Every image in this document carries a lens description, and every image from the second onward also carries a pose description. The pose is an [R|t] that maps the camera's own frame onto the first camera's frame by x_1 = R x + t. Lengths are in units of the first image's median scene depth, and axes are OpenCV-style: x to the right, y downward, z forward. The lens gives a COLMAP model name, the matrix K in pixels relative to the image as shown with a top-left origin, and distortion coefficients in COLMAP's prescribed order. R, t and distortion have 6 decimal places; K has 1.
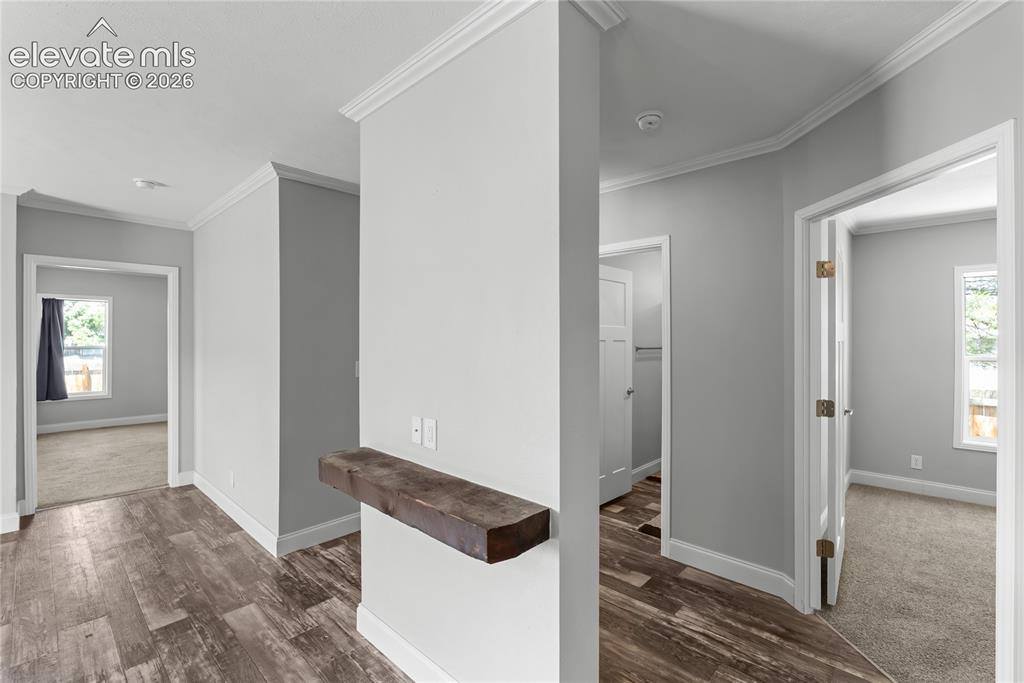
lens RADIAL K [[453.7, 0, 515.2], [0, 453.7, 341.5], [0, 0, 1]] dist [-0.015256, 0.004985]
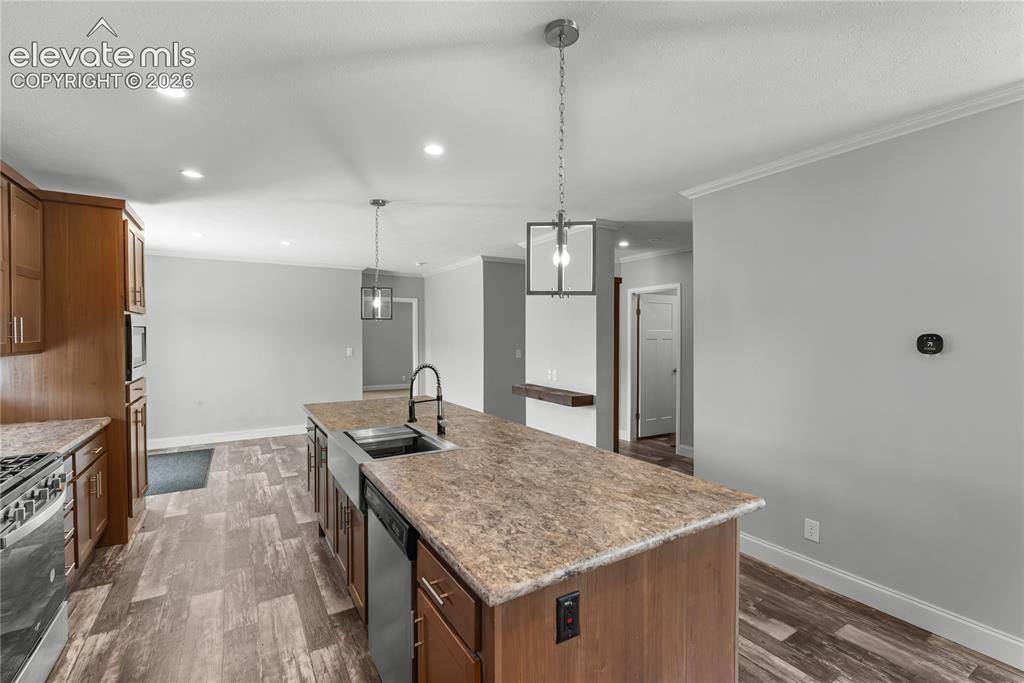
lens RADIAL K [[453.7, 0, 515.2], [0, 453.7, 341.5], [0, 0, 1]] dist [-0.015256, 0.004985]
pose [[0.965658, 0.004362, -0.259781, 0.182634], [-0.001490, 0.999936, 0.011253, -0.015435], [0.259814, -0.010480, 0.965602, -1.064821]]
